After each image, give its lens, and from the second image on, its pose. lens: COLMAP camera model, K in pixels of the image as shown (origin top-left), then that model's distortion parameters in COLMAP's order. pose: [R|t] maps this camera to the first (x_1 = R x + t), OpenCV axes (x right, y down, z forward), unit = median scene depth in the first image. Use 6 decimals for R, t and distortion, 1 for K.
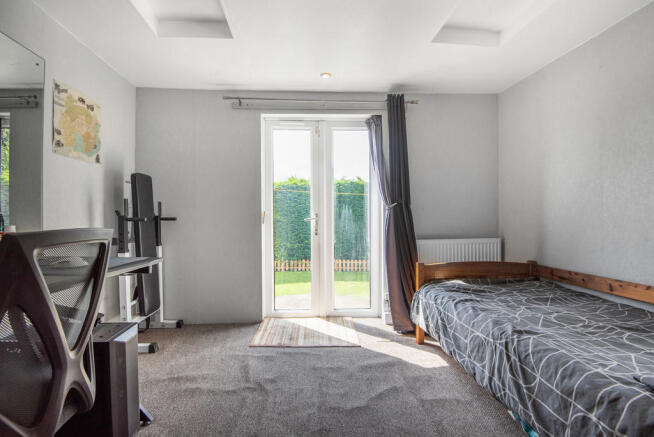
lens RADIAL K [[307.6, 0, 323.2], [0, 307.6, 218.3], [0, 0, 1]] dist [-0.013084, -0.002141]
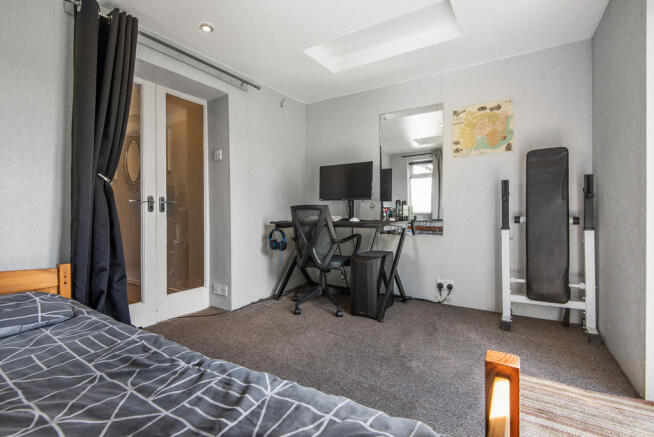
lens RADIAL K [[307.6, 0, 324.7], [0, 307.6, 217.1], [0, 0, 1]] dist [-0.013084, -0.002141]
pose [[-0.587064, 0.022454, -0.809229, 0.651855], [0.016555, 0.999739, 0.015730, 0.041179], [0.809371, -0.004163, -0.587283, 1.200212]]
